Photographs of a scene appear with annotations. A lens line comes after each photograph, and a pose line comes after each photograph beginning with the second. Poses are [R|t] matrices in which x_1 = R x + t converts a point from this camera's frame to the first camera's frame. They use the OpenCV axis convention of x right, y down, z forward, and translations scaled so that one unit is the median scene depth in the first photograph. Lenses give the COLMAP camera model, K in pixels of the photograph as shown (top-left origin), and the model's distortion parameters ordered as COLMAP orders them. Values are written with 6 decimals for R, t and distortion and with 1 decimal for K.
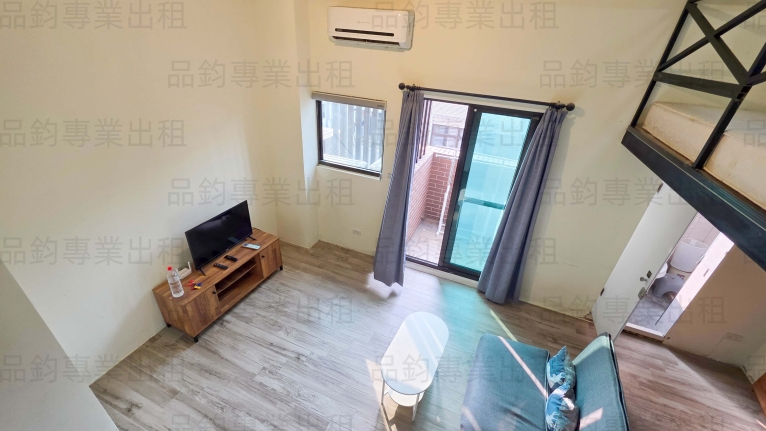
lens RADIAL K [[307.8, 0, 382.3], [0, 307.8, 216.4], [0, 0, 1]] dist [0.001073, 0.000336]
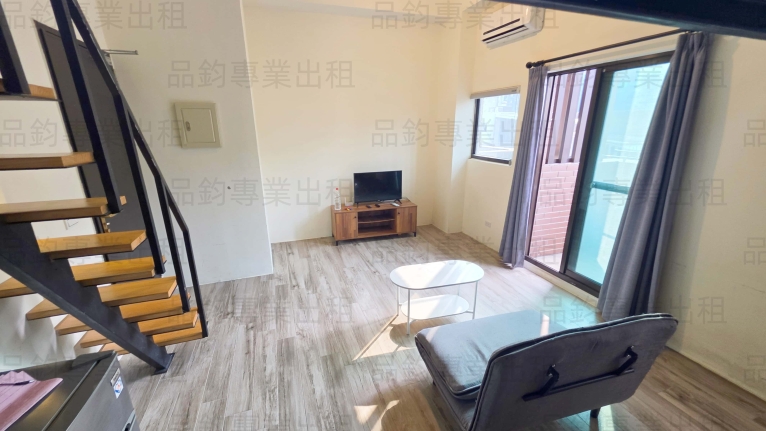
lens RADIAL K [[307.8, 0, 375.9], [0, 307.8, 218.9], [0, 0, 1]] dist [0.001073, 0.000336]
pose [[0.648711, 0.163297, -0.743309, 0.548296], [-0.334623, 0.938431, -0.085874, 0.315599], [0.683522, 0.304435, 0.663413, 0.089255]]
